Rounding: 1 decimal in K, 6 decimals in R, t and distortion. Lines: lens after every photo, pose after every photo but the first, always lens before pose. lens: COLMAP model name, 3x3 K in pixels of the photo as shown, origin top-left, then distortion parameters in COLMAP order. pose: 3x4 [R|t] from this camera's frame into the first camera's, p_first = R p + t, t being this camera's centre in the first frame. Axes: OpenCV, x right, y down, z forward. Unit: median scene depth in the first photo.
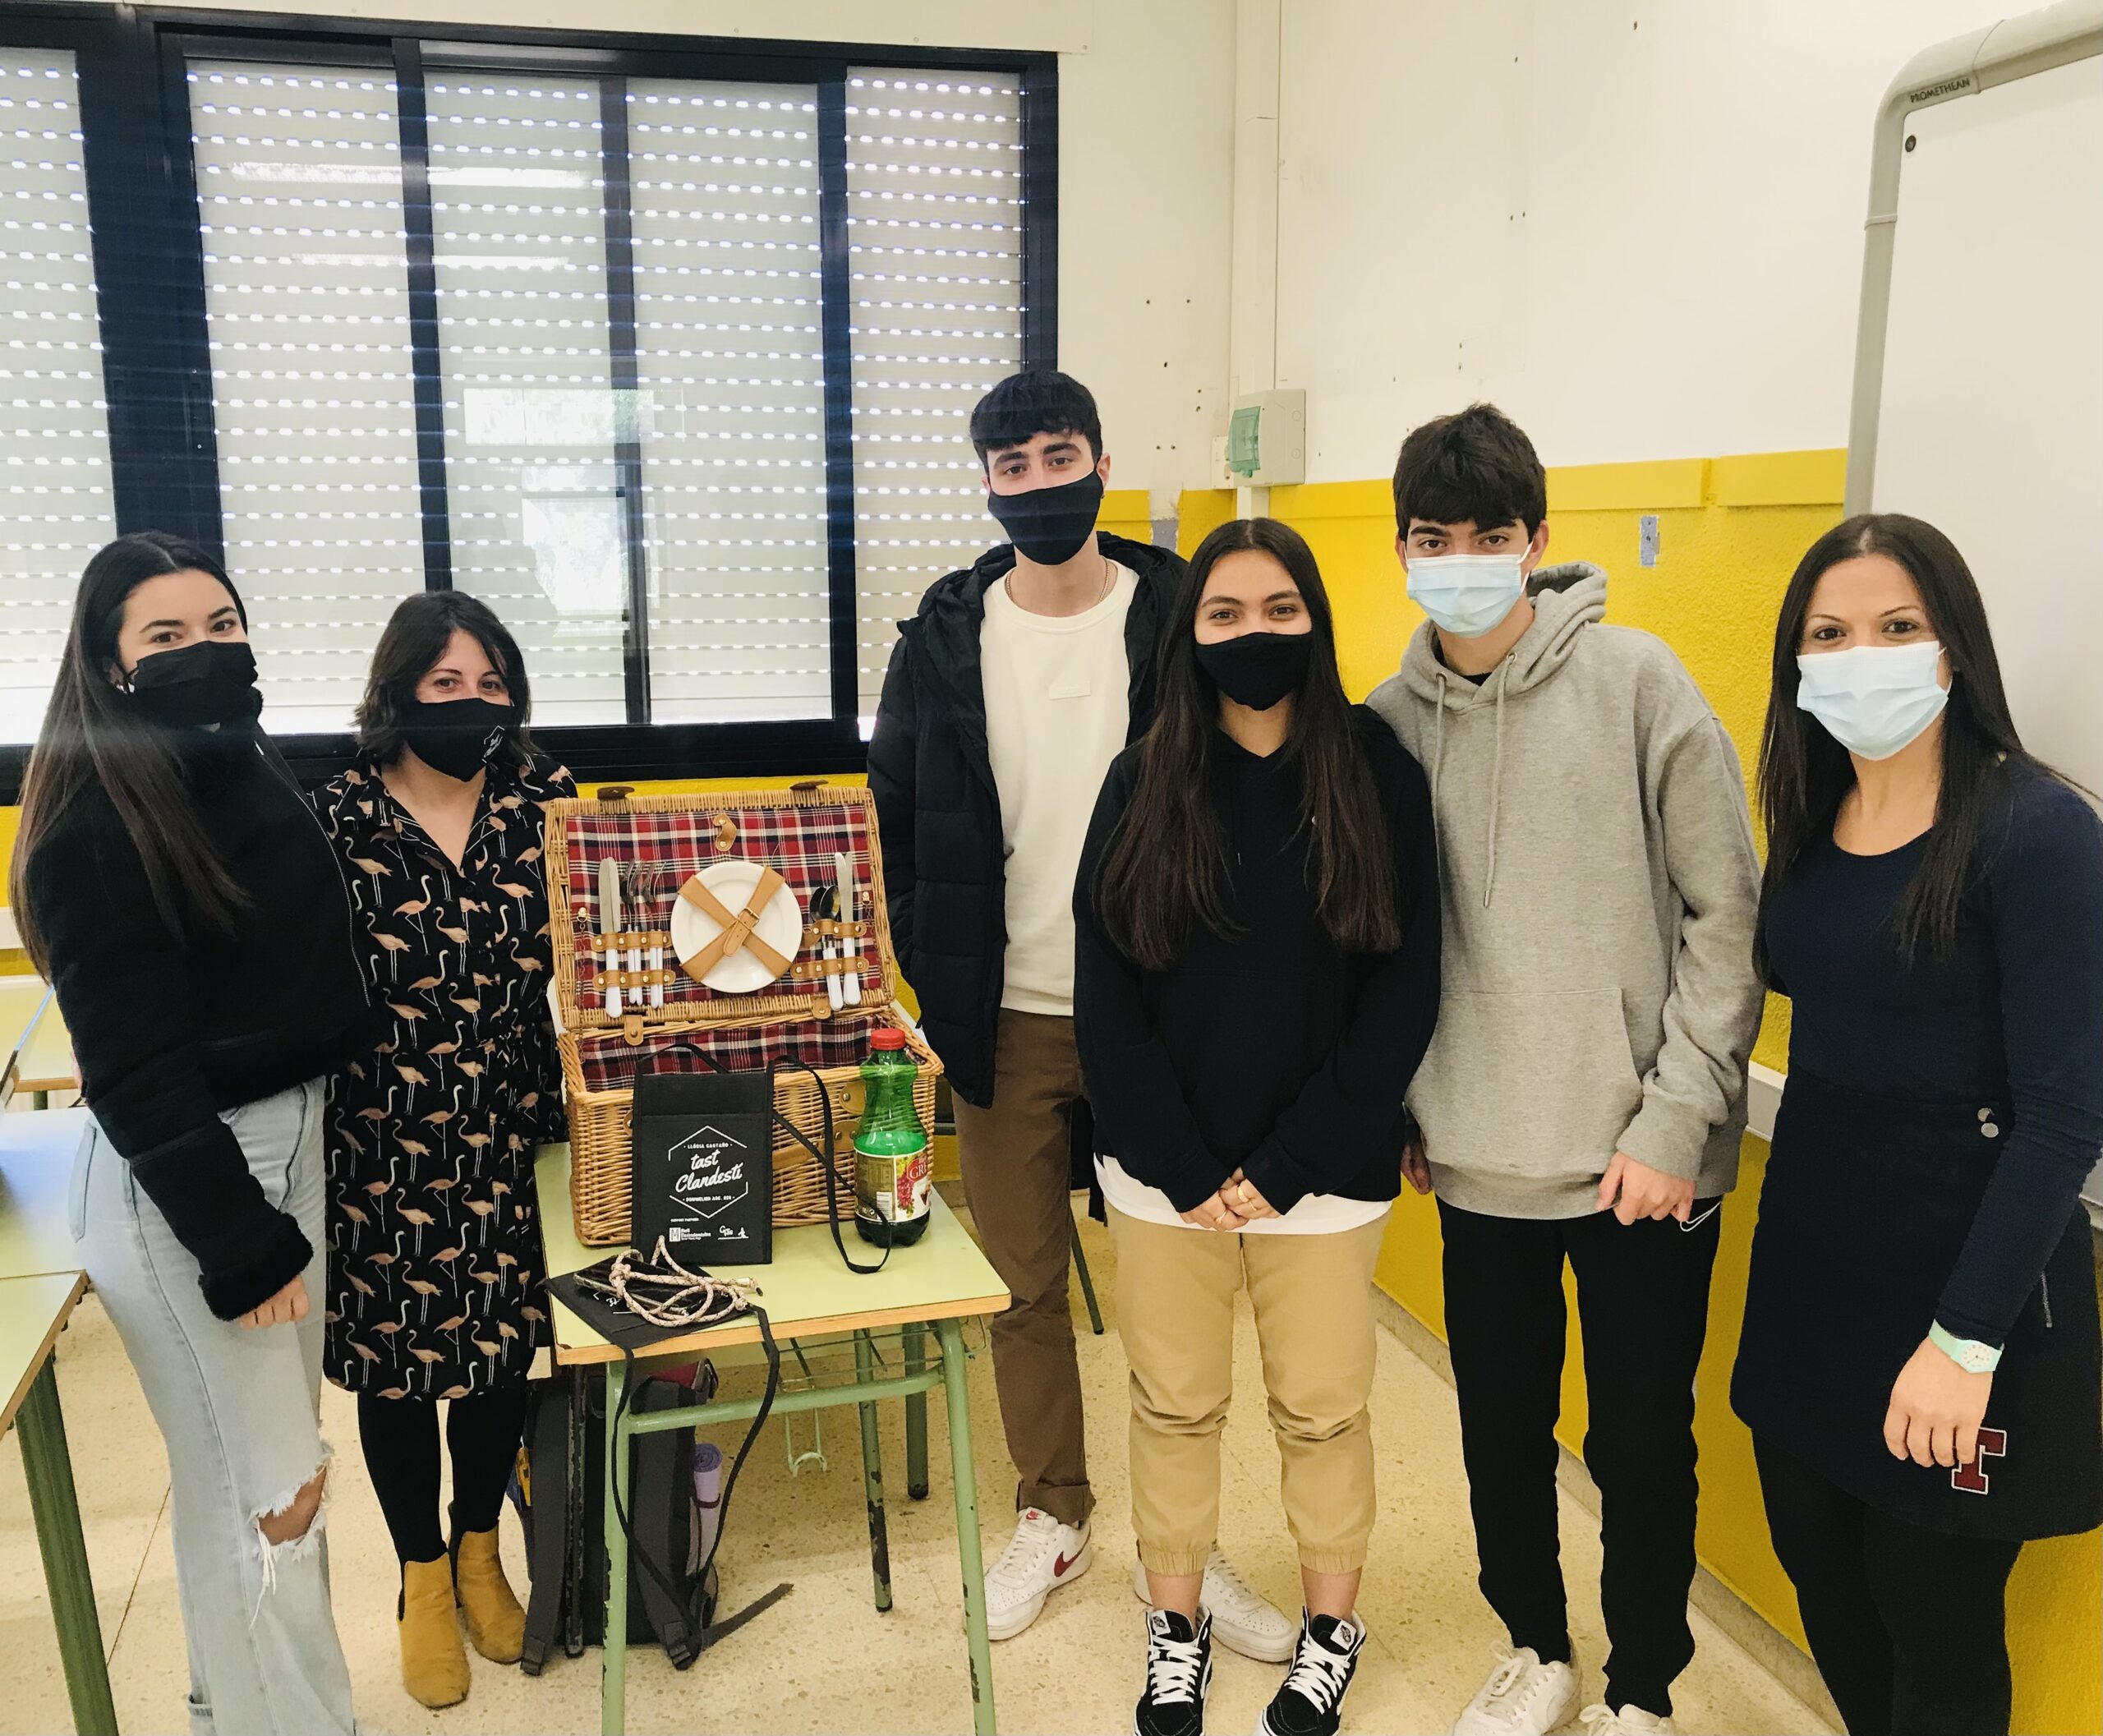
lens RADIAL K [[1780.8, 0, 1051.5], [0, 1780.8, 868.0], [0, 0, 1]] dist [-0.012985, 0.001618]
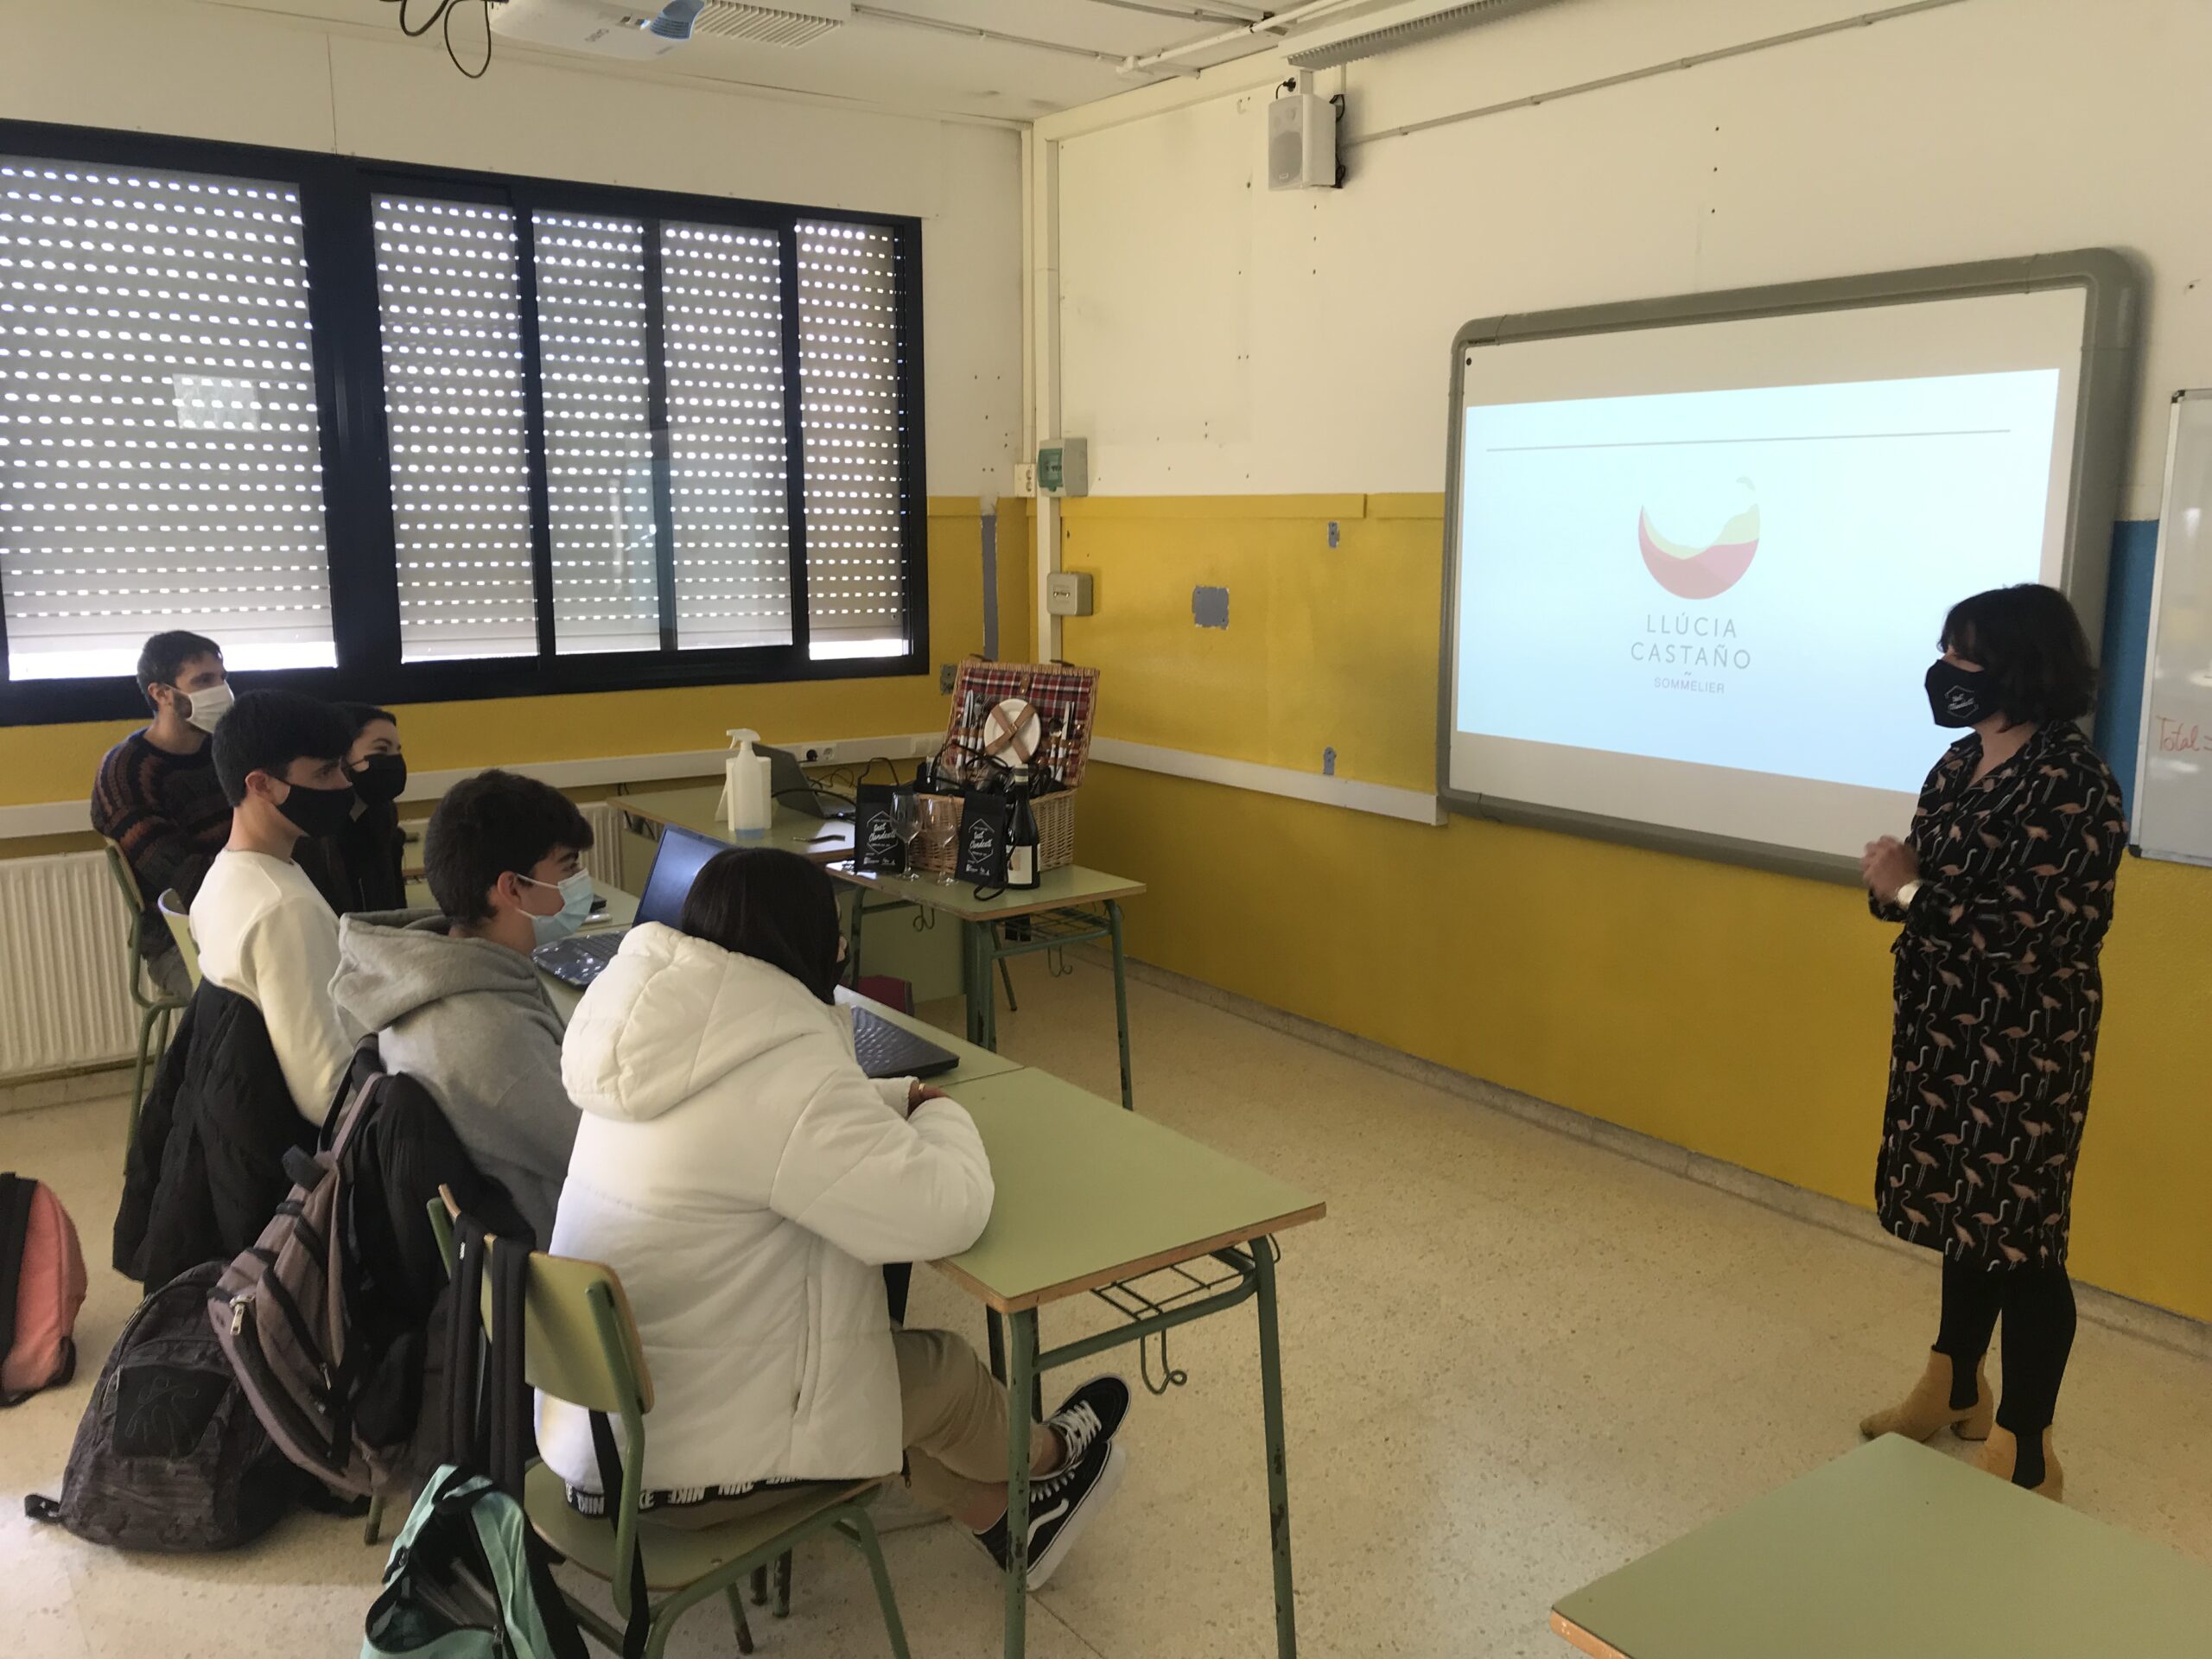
lens RADIAL K [[1795.8, 0, 1106.0], [0, 1795.8, 829.5], [0, 0, 1]] dist [0.050832, -0.007693]
pose [[0.918608, -0.064323, 0.389900, -0.511091], [0.063686, 0.997864, 0.014574, 0.072038], [-0.390004, 0.011444, 0.920742, -0.544004]]
